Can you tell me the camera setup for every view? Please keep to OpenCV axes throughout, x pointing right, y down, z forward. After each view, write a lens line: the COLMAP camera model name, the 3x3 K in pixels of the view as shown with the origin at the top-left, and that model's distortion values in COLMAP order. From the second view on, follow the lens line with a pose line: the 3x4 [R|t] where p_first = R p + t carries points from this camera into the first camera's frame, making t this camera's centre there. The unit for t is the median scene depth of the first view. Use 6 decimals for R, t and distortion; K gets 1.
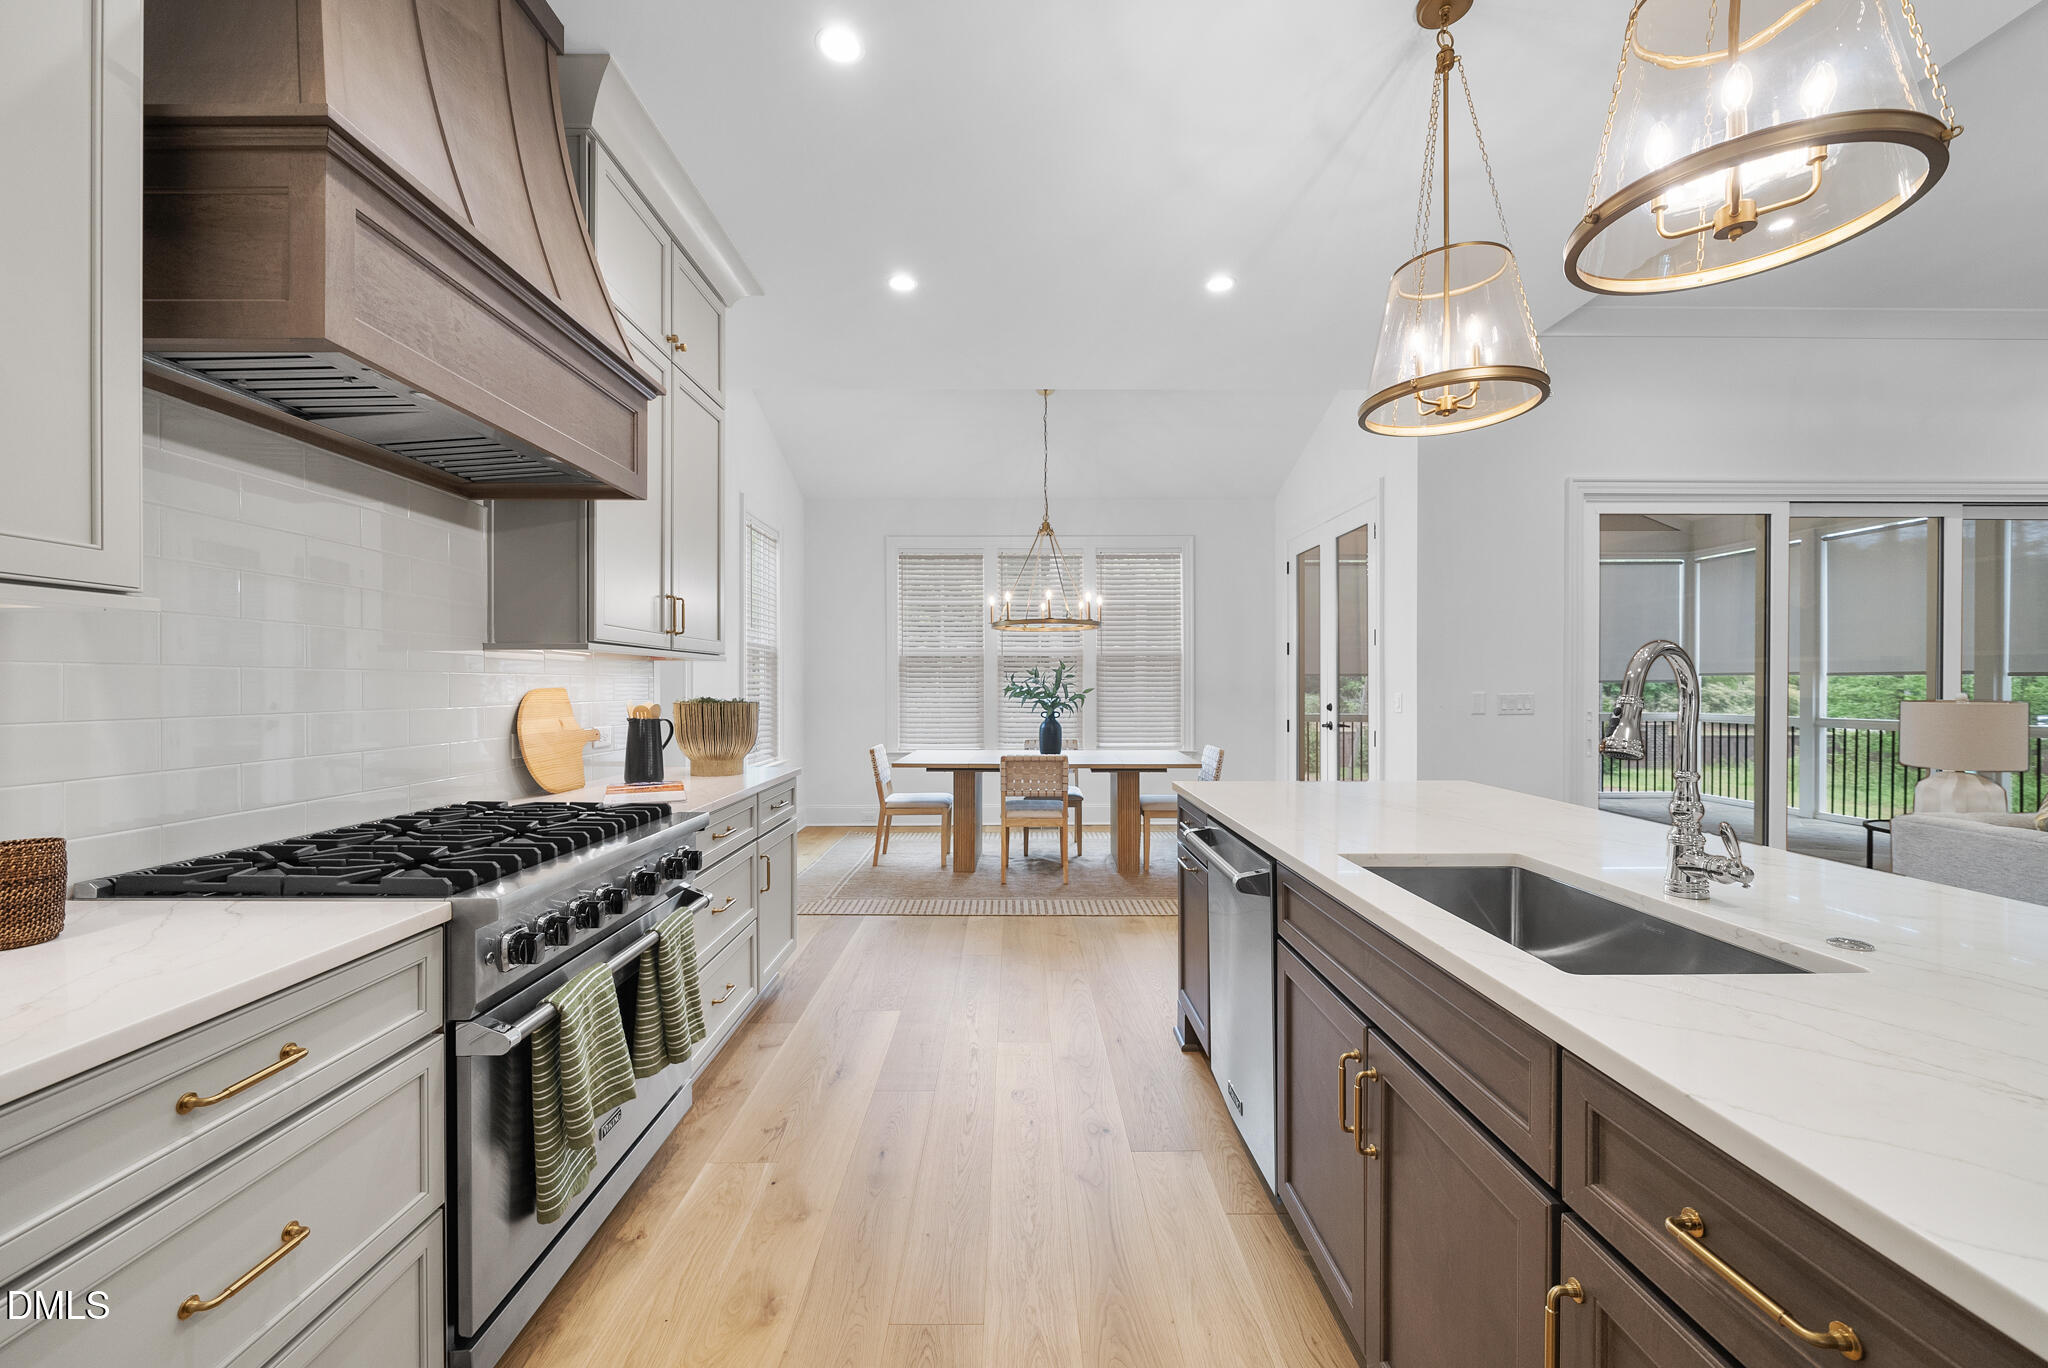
lens RADIAL K [[782.7, 0, 1012.5], [0, 782.7, 688.1], [0, 0, 1]] dist [-0.004346, 0.000338]
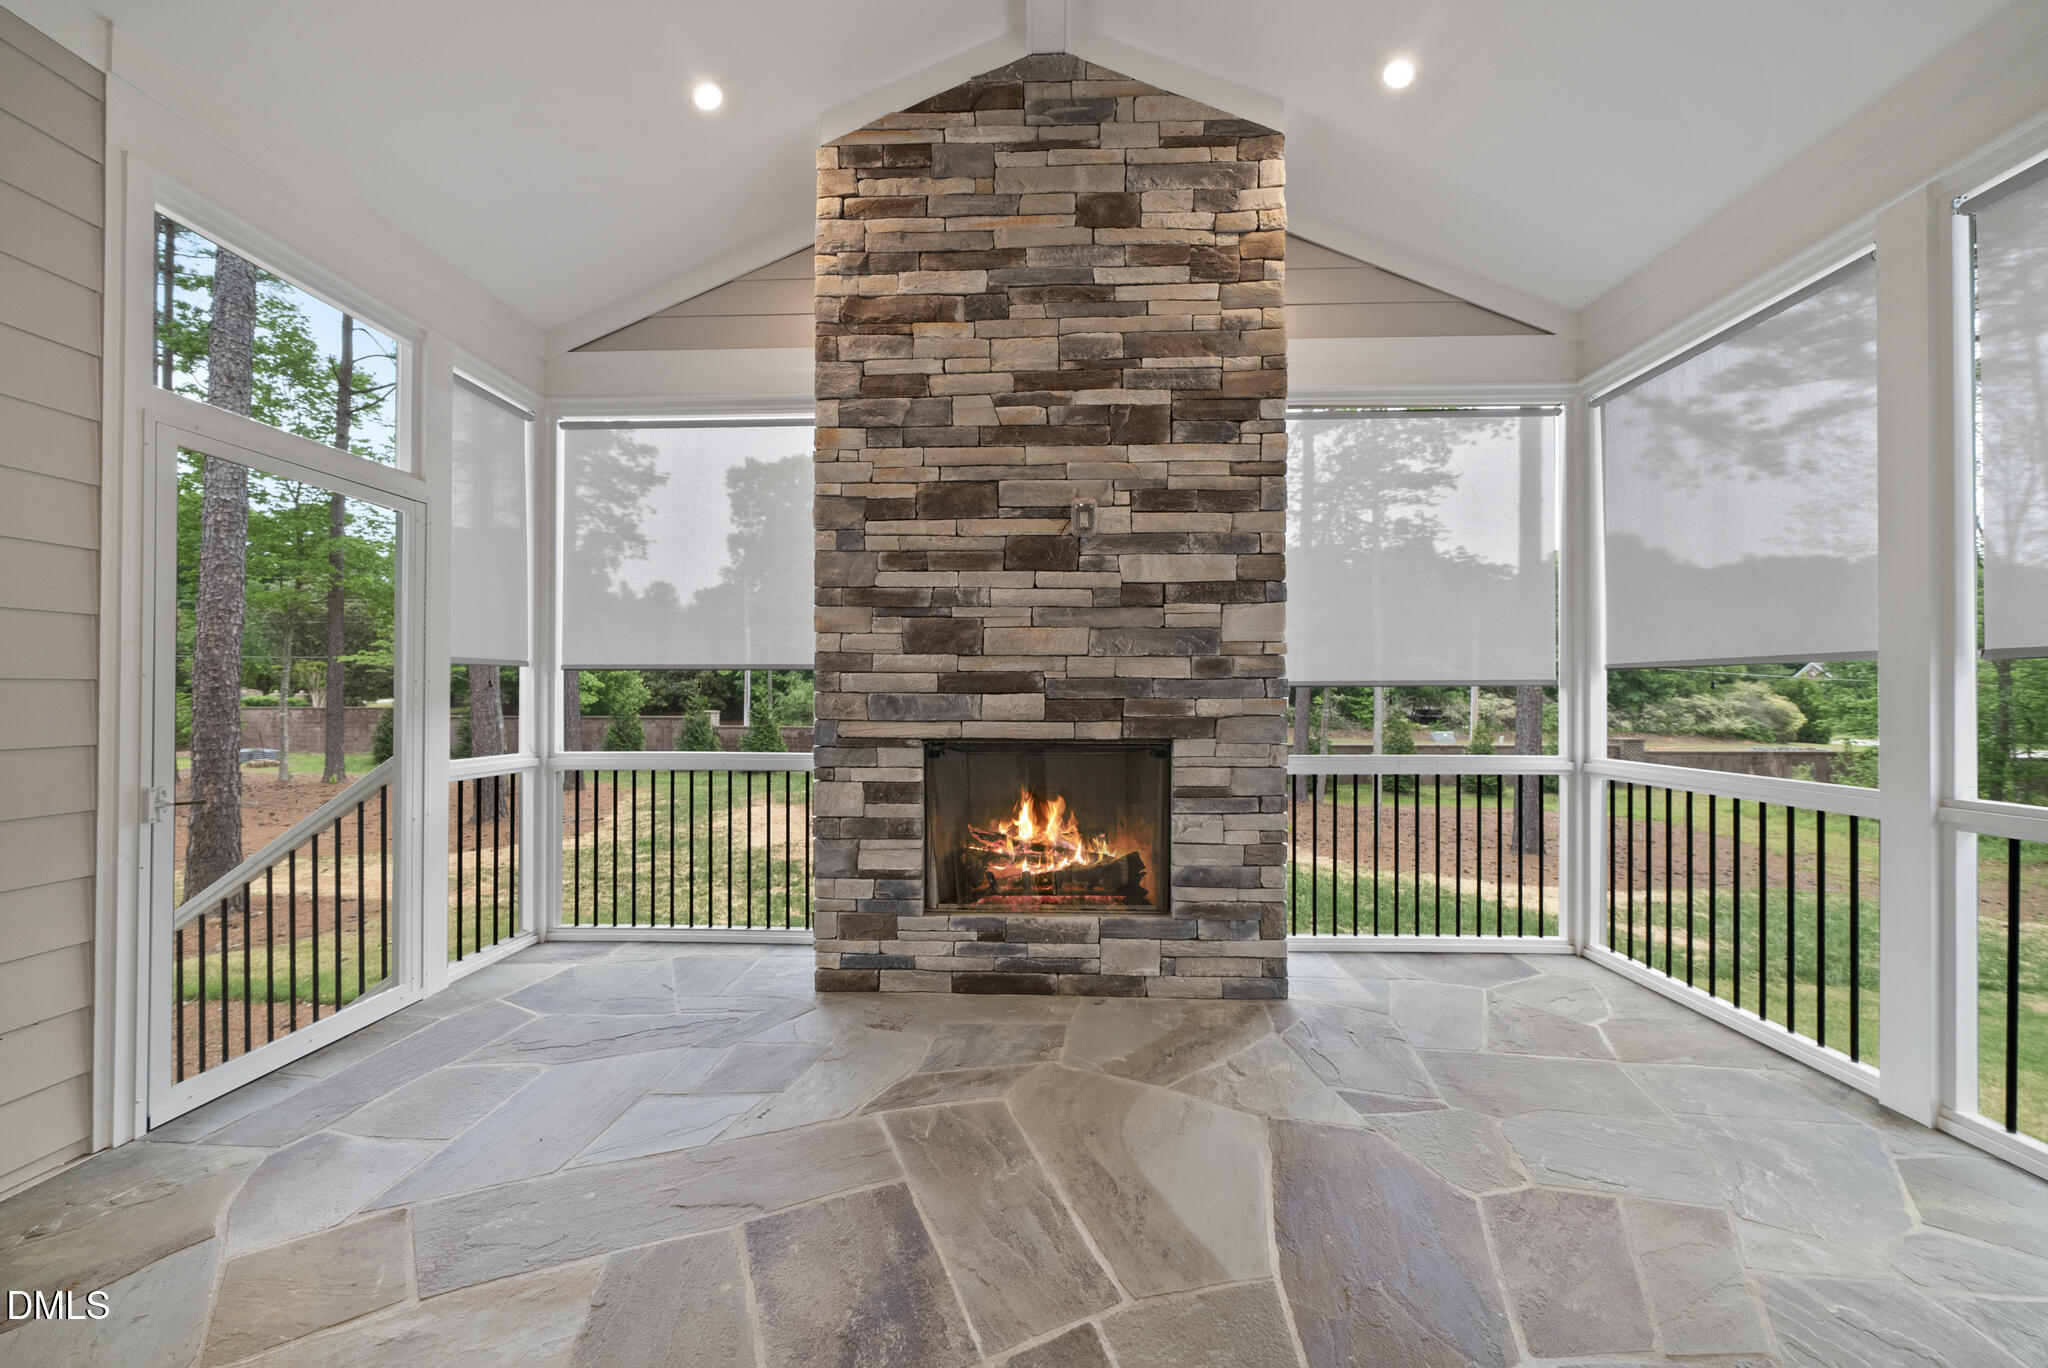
lens RADIAL K [[709.3, 0, 1011.8], [0, 709.3, 689.8], [0, 0, 1]] dist [-0.007534, 0.000161]
pose [[0.999007, 0.003814, -0.044390, 0.932799], [-0.004227, 0.999949, -0.009219, -0.001129], [0.044353, 0.009398, 0.998972, 0.973160]]
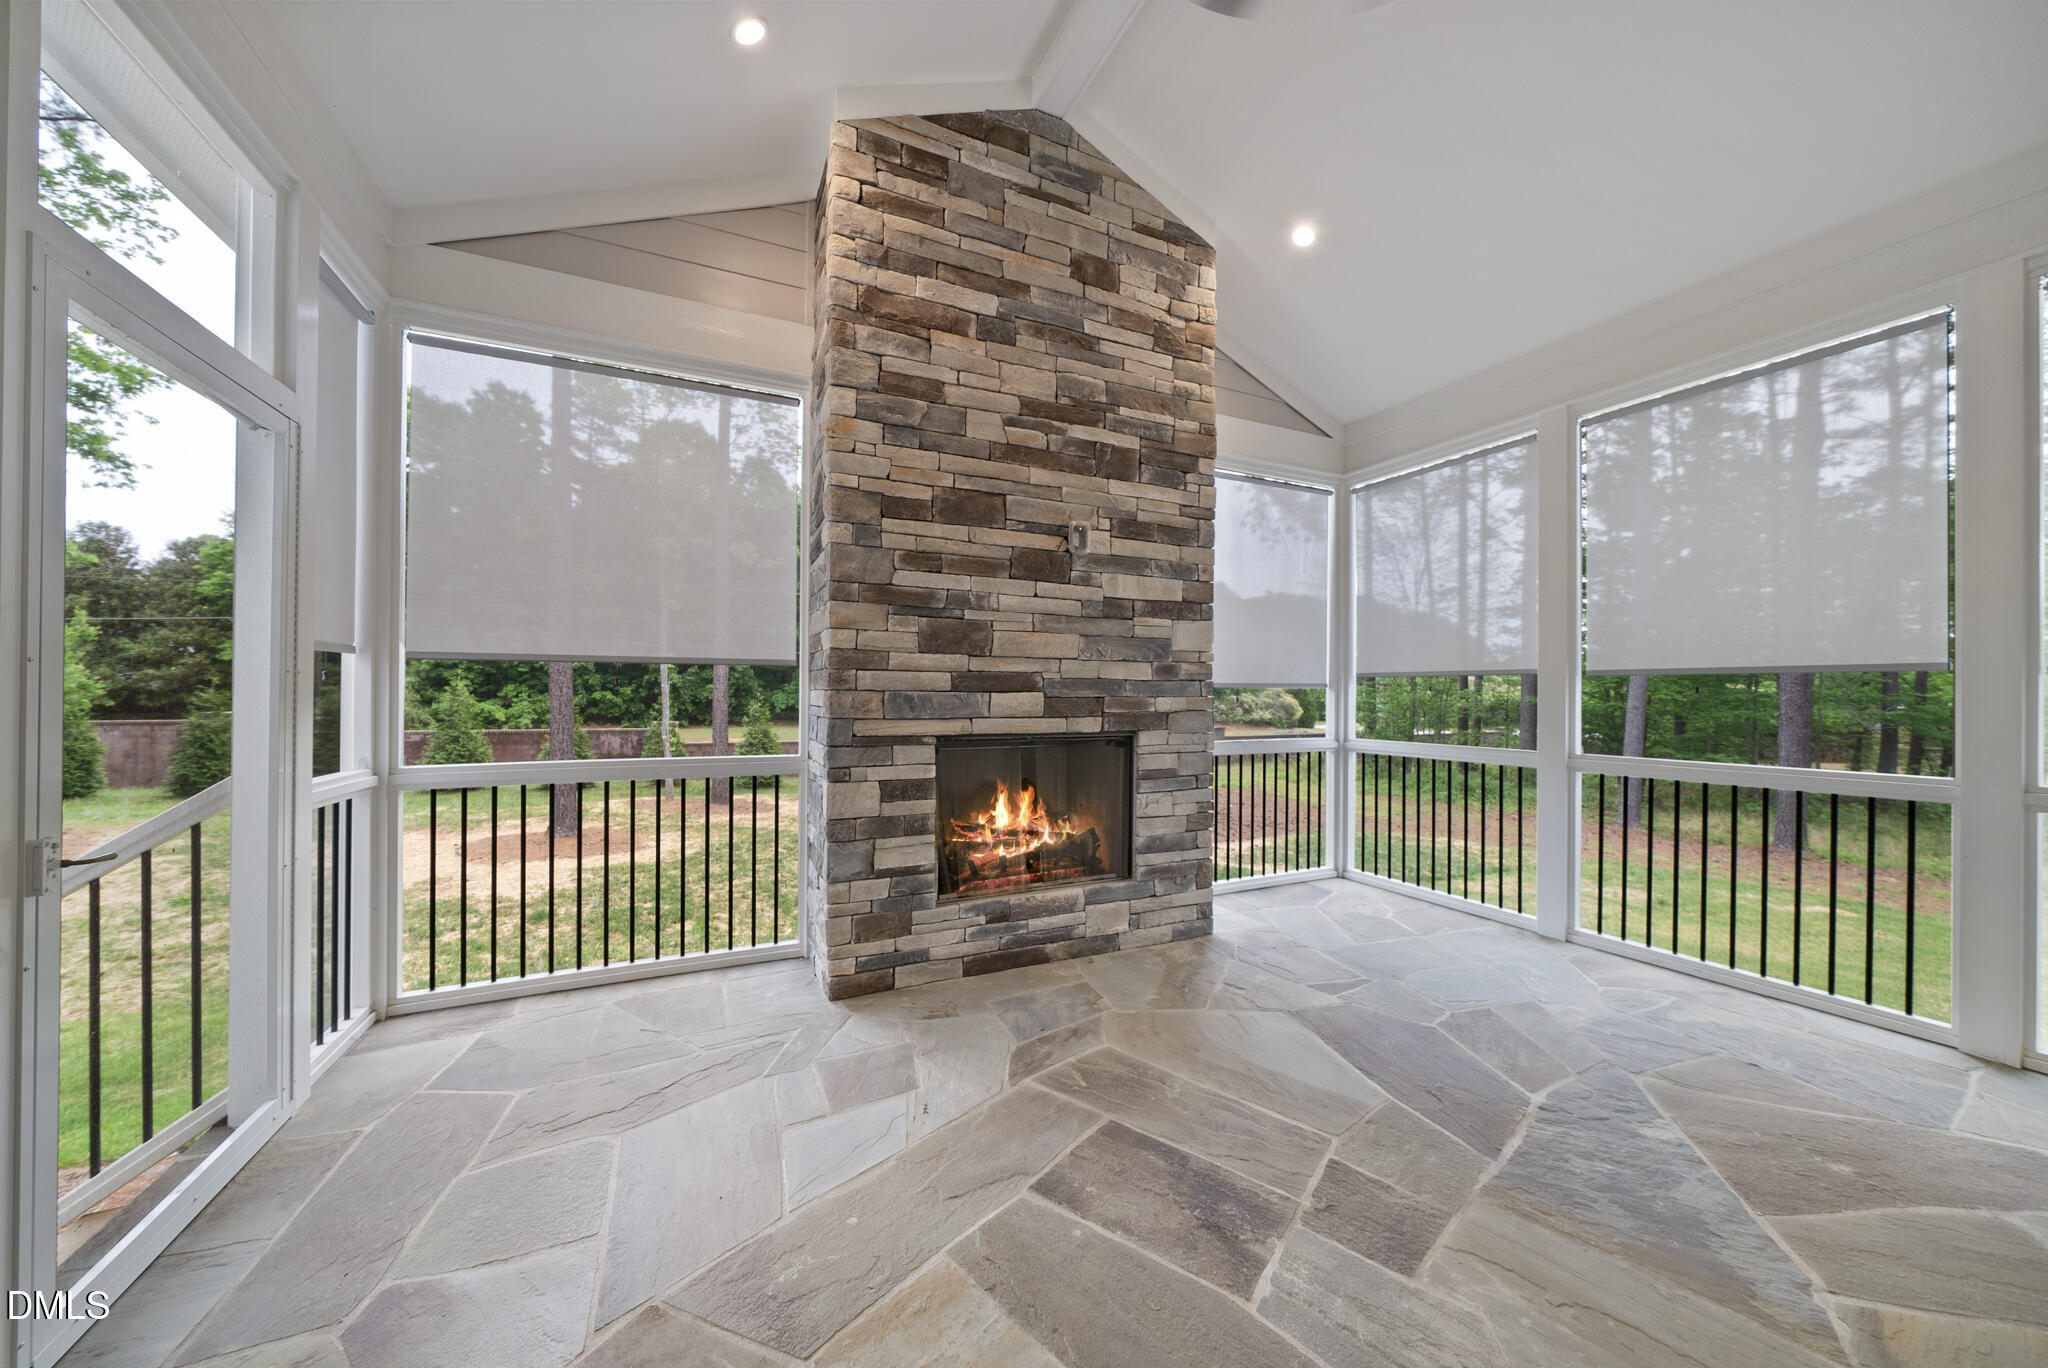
lens RADIAL K [[709.3, 0, 1013.7], [0, 709.3, 690.0], [0, 0, 1]] dist [-0.007534, 0.000161]
pose [[0.909775, 0.009028, 0.415004, 0.659867], [-0.006446, 0.999950, -0.007623, -0.000647], [-0.415052, 0.004260, 0.909788, 0.979392]]
